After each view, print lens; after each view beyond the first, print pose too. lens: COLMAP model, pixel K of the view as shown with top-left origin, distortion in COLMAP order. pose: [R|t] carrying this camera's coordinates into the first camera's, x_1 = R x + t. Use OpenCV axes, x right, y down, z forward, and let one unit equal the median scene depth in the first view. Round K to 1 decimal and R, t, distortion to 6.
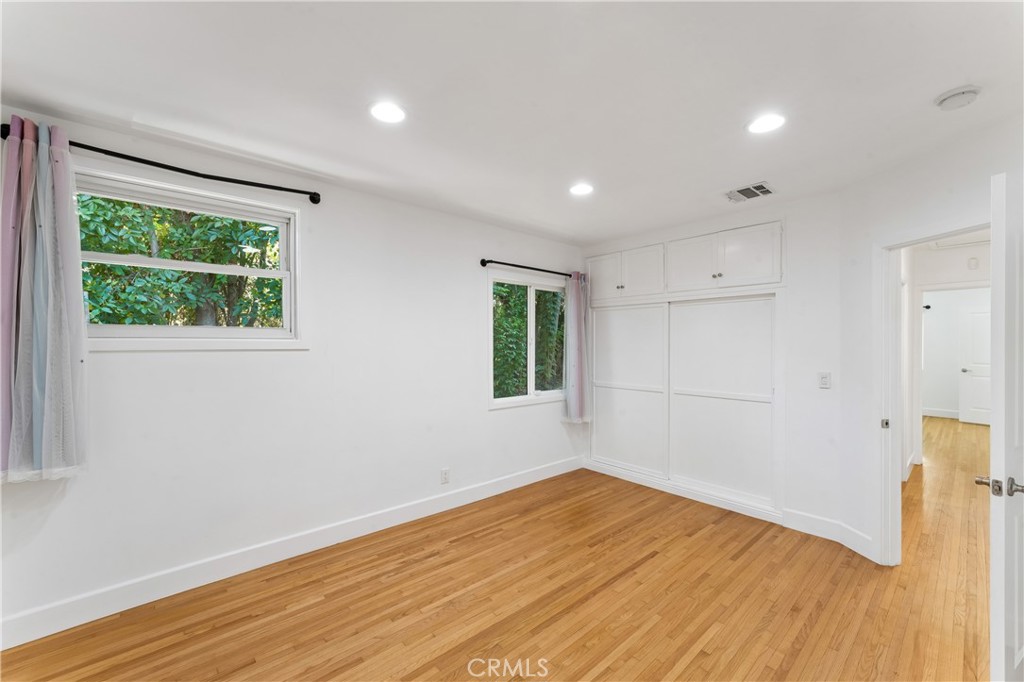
lens RADIAL K [[411.5, 0, 508.0], [0, 411.5, 342.1], [0, 0, 1]] dist [0.003736, -0.000412]
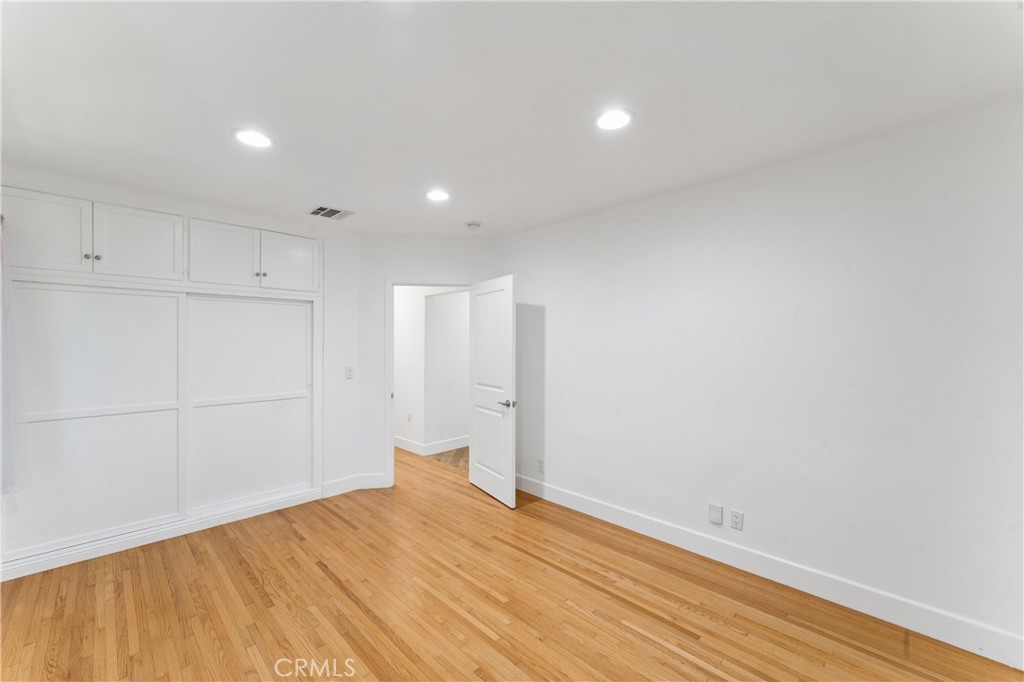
lens RADIAL K [[411.5, 0, 509.3], [0, 411.5, 342.5], [0, 0, 1]] dist [0.003736, -0.000412]
pose [[-0.073597, 0.003508, 0.997282, -0.586085], [-0.001869, 0.999992, -0.003655, 0.000549], [-0.997286, -0.002133, -0.073590, 0.582885]]
